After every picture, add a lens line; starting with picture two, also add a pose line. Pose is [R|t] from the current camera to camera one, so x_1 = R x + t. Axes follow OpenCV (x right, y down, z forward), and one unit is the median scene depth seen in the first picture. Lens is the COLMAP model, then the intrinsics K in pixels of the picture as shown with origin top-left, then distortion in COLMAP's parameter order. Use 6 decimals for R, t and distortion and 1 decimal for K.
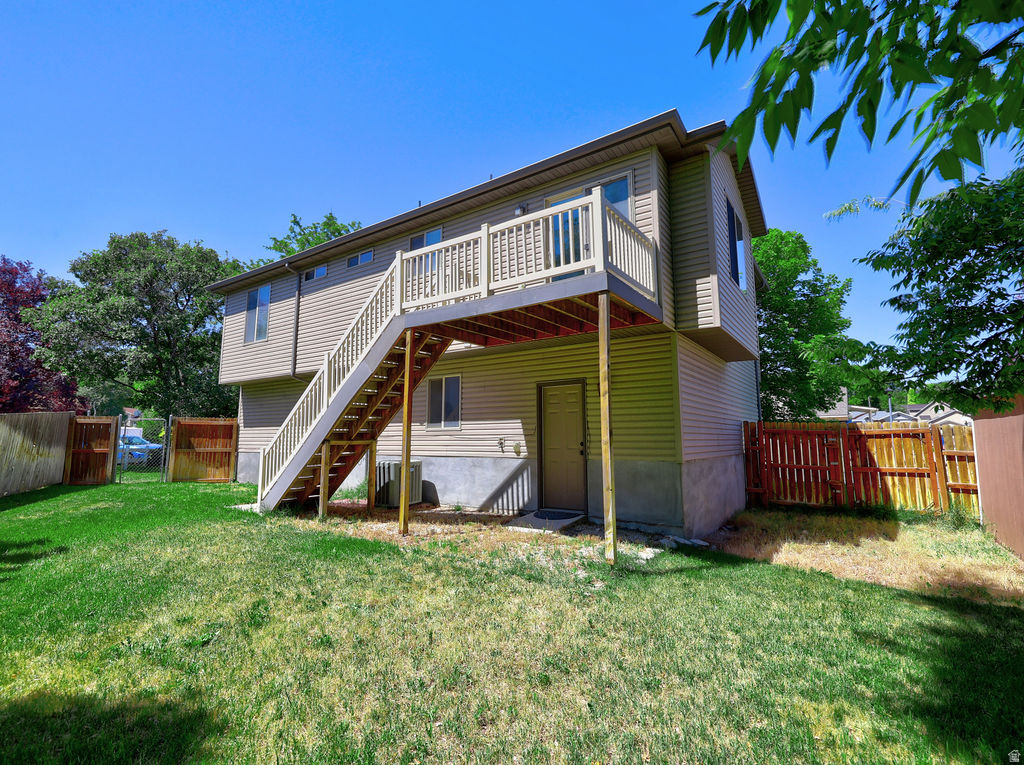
lens RADIAL K [[492.0, 0, 516.2], [0, 492.0, 379.6], [0, 0, 1]] dist [-0.000328, 0.000062]
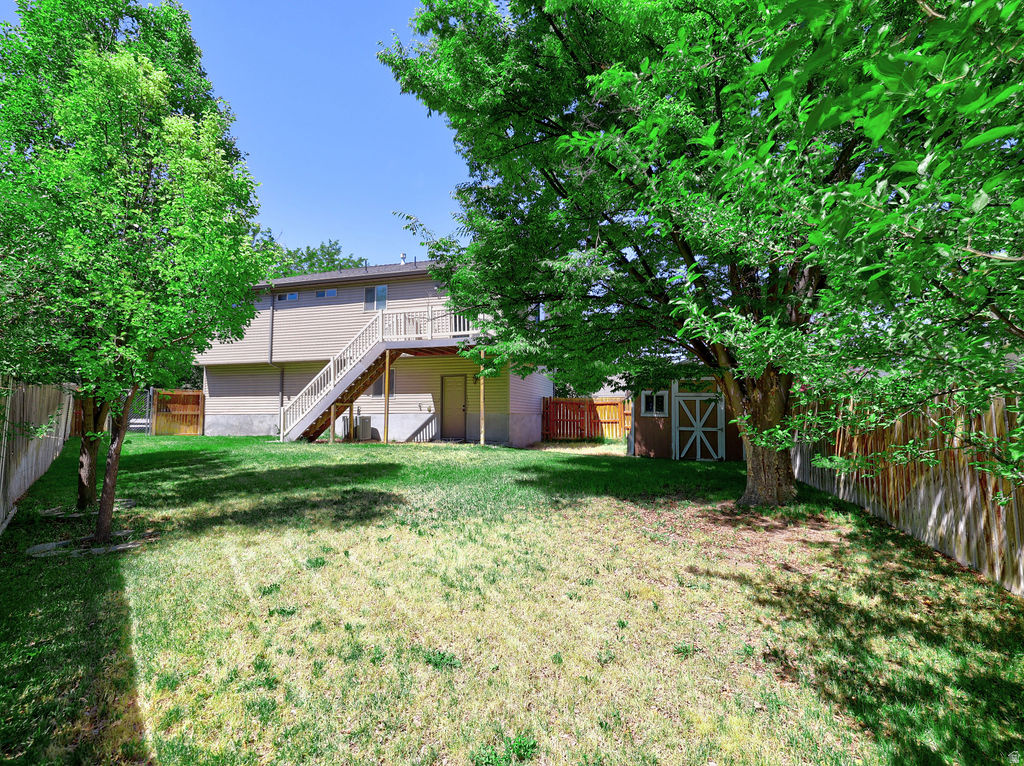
lens RADIAL K [[435.7, 0, 512.0], [0, 435.7, 383.0], [0, 0, 1]] dist [0.000004, 0.000009]
pose [[0.949455, 0.023095, 0.313051, -0.226328], [-0.038726, 0.998289, 0.043803, -0.047786], [-0.311504, -0.053712, 0.948726, -0.720999]]
